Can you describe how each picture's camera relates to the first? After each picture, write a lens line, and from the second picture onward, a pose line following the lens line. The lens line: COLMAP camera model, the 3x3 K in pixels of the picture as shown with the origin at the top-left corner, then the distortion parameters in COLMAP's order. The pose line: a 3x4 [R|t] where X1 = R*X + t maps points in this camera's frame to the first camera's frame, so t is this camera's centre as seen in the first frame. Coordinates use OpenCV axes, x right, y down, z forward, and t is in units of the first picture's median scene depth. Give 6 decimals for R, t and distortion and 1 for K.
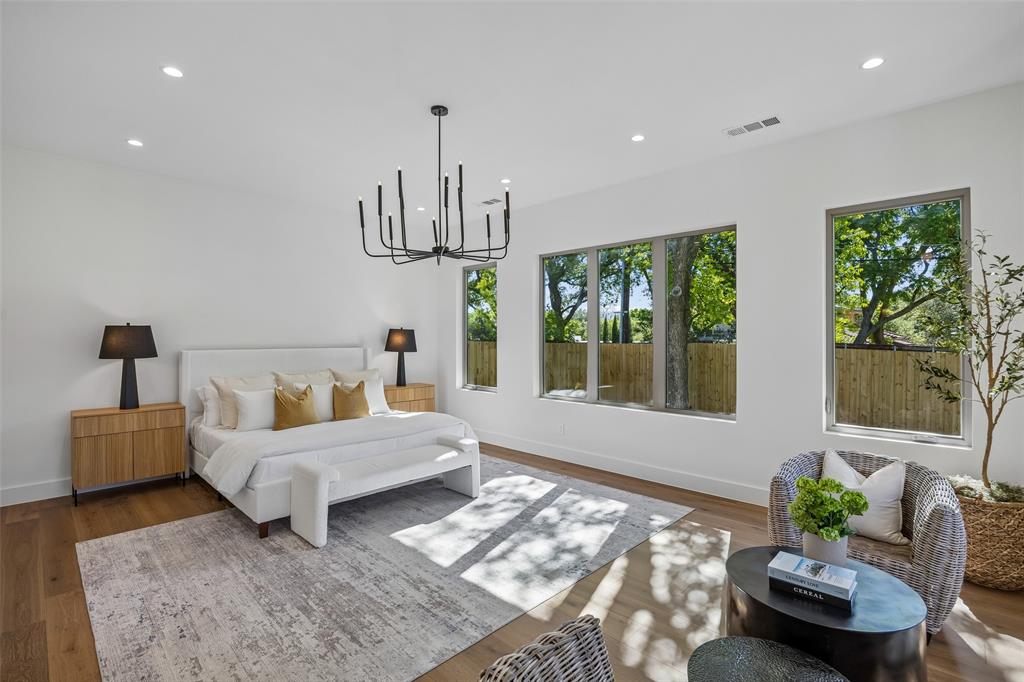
lens RADIAL K [[468.4, 0, 511.4], [0, 468.4, 342.8], [0, 0, 1]] dist [-0.015328, -0.000830]
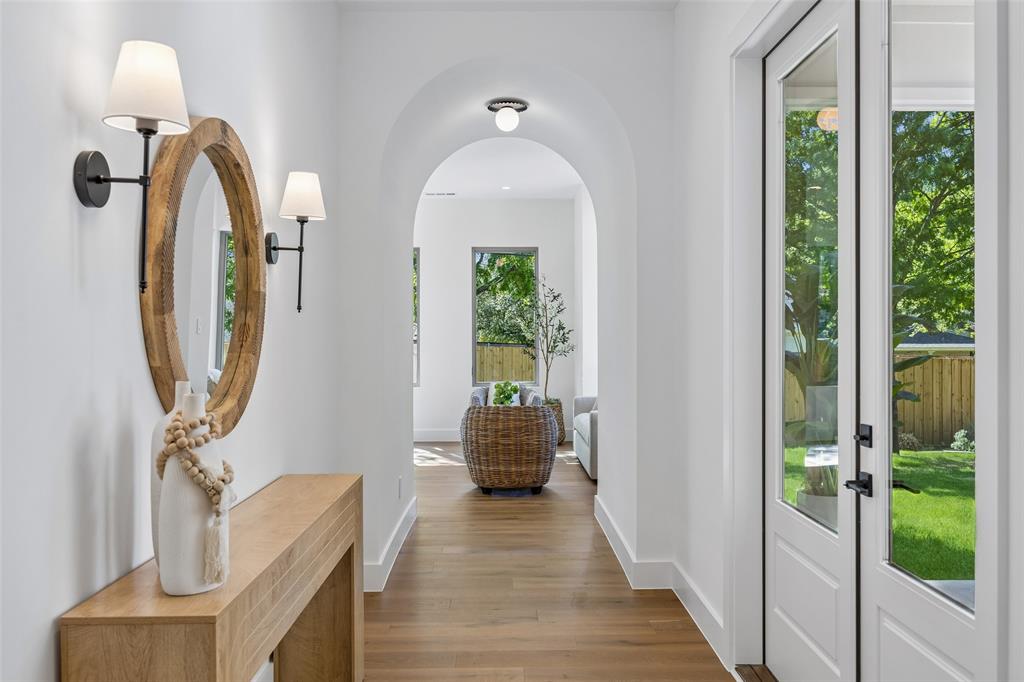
lens RADIAL K [[901.9, 0, 512.2], [0, 901.9, 341.3], [0, 0, 1]] dist [-0.000446, -0.000020]
pose [[0.701371, -0.001354, 0.712795, -1.919279], [0.005764, 0.999976, -0.003773, 0.063976], [-0.712773, 0.006755, 0.701362, -1.695700]]
